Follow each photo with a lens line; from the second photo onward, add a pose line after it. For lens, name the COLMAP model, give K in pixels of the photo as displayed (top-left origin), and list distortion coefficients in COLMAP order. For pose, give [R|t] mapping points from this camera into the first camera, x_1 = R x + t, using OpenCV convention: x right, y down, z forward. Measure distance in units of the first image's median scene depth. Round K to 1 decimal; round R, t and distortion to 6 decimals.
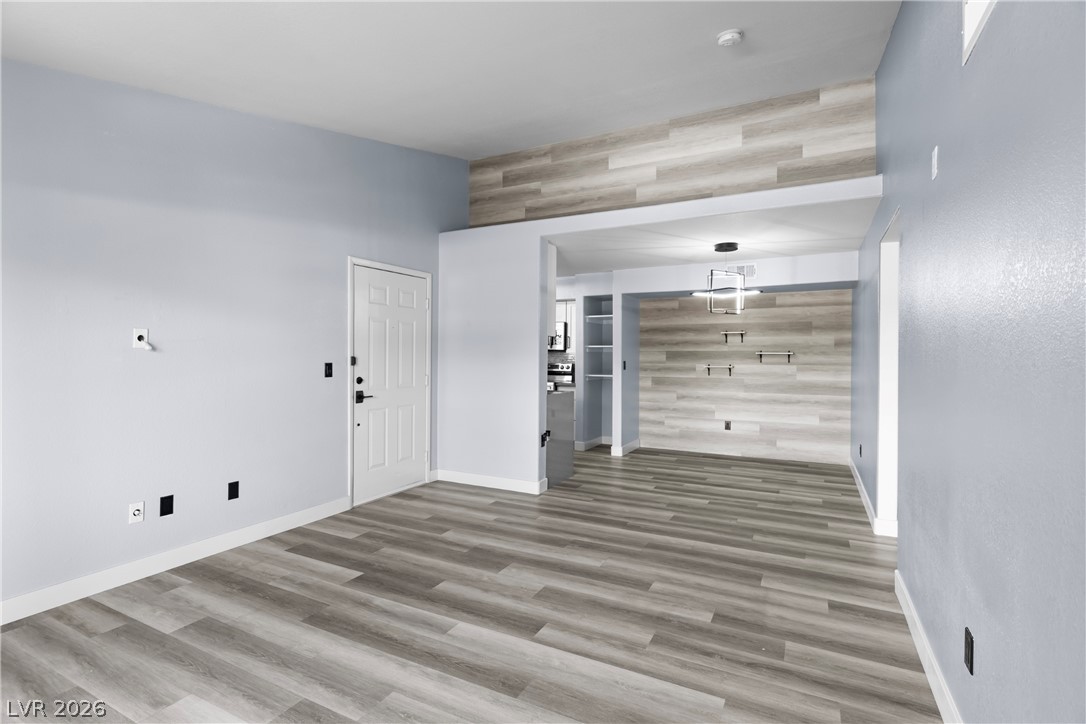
lens RADIAL K [[513.7, 0, 544.4], [0, 513.7, 359.3], [0, 0, 1]] dist [0.001255, 0.000942]
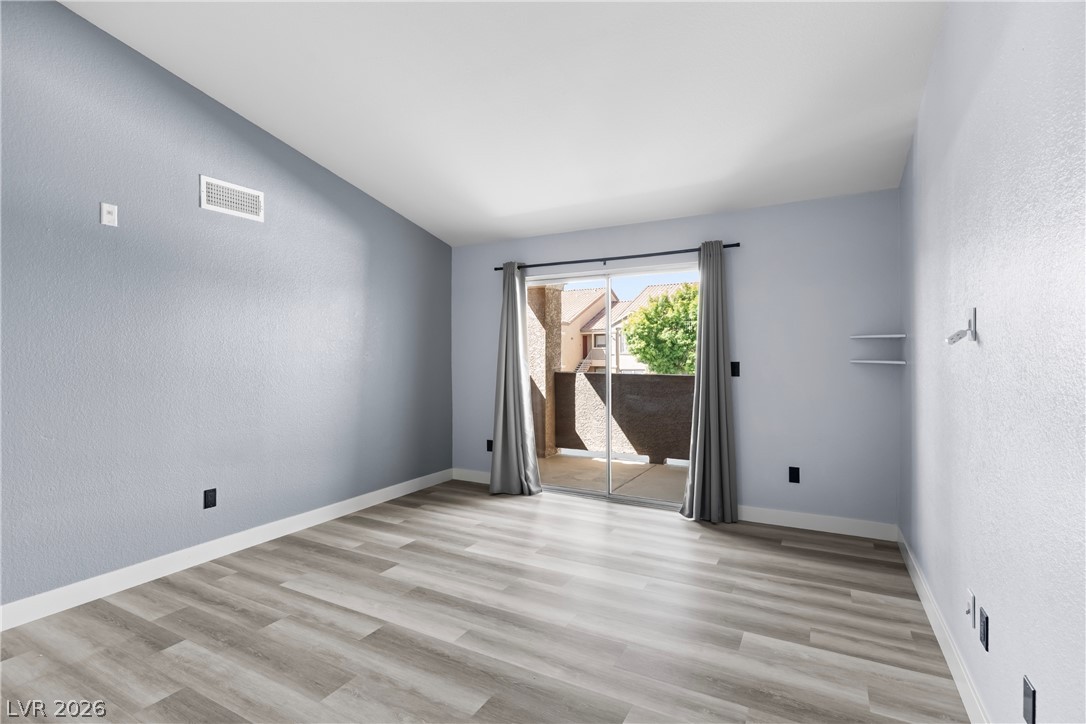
lens RADIAL K [[513.7, 0, 544.4], [0, 513.7, 359.3], [0, 0, 1]] dist [0.001255, 0.000942]
pose [[-0.999827, 0.001621, 0.018506, -0.209054], [0.001899, 0.999885, 0.015047, -0.006828], [-0.018479, 0.015079, -0.999716, 1.154152]]
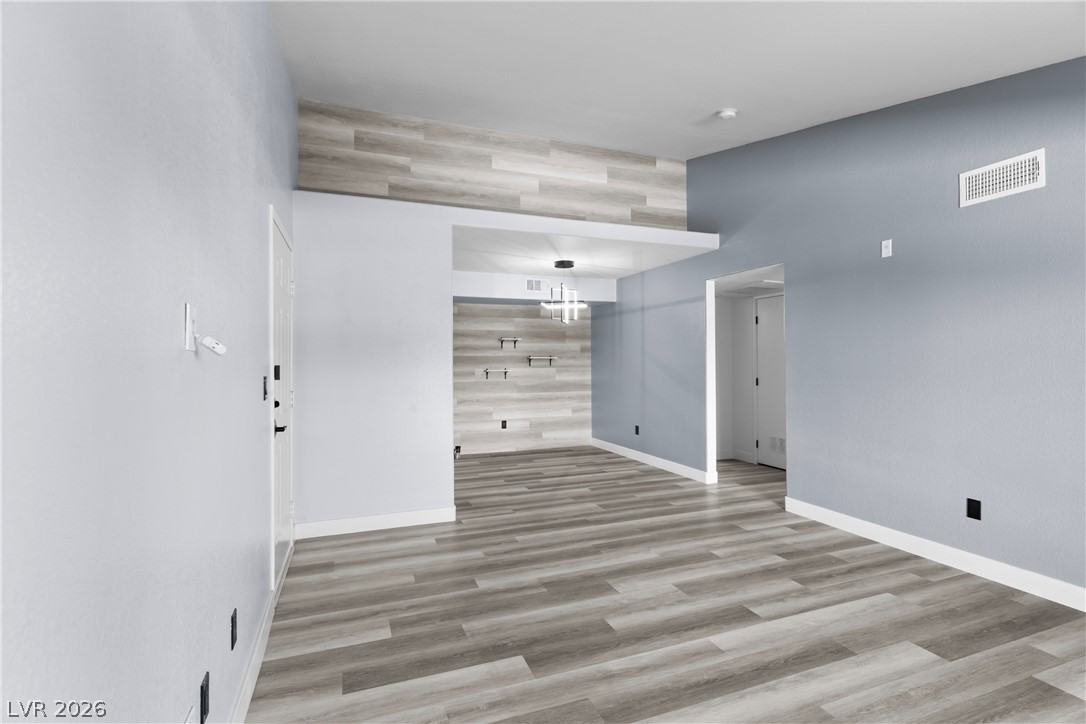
lens RADIAL K [[513.7, 0, 544.4], [0, 513.7, 359.3], [0, 0, 1]] dist [0.001255, 0.000942]
pose [[0.661939, -0.007229, 0.749523, -0.651895], [0.014668, 0.999887, -0.003310, -0.006758], [-0.749414, 0.013185, 0.661970, 0.352668]]
